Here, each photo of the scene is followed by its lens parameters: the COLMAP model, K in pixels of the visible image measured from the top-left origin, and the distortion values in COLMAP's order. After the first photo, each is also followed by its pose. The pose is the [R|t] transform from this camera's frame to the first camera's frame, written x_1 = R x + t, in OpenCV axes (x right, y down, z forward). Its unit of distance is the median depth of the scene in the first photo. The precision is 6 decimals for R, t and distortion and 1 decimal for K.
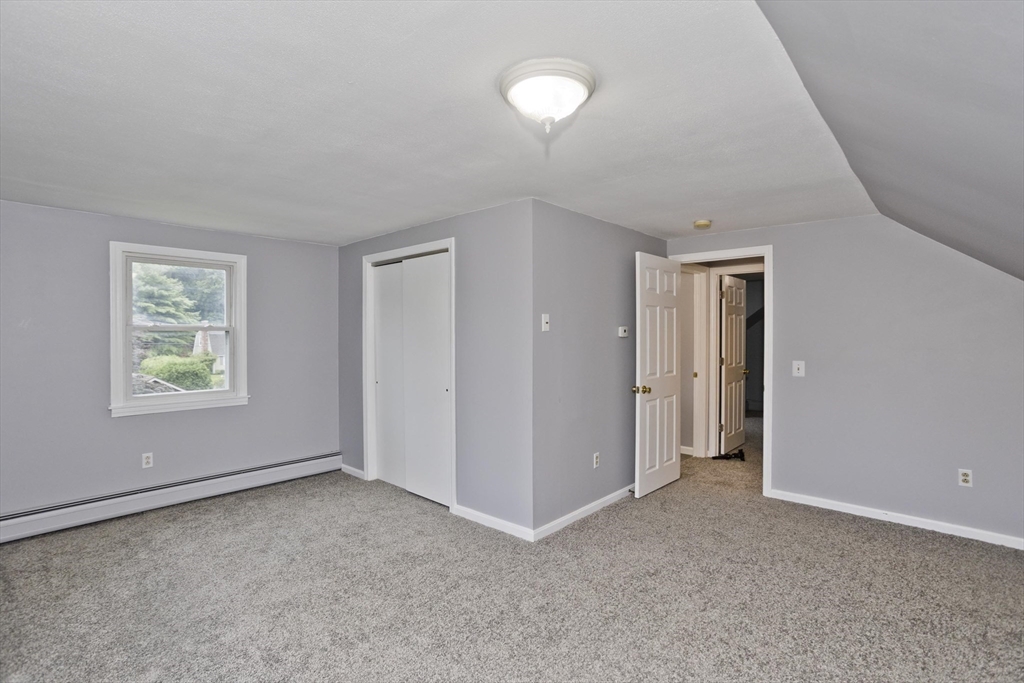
lens RADIAL K [[514.7, 0, 511.1], [0, 514.7, 339.4], [0, 0, 1]] dist [-0.015107, 0.000683]
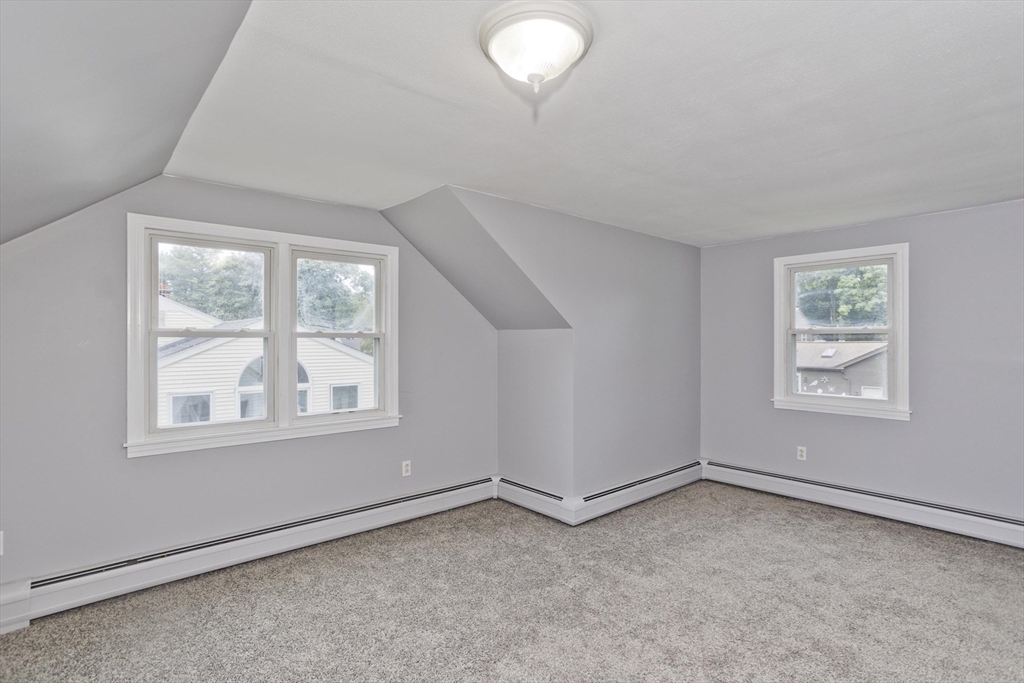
lens RADIAL K [[514.7, 0, 511.1], [0, 514.7, 339.4], [0, 0, 1]] dist [-0.015107, 0.000683]
pose [[-0.162102, -0.000928, -0.986774, 0.477010], [-0.009406, 0.999956, 0.000605, 0.000206], [0.986729, 0.009380, -0.162104, 0.580946]]
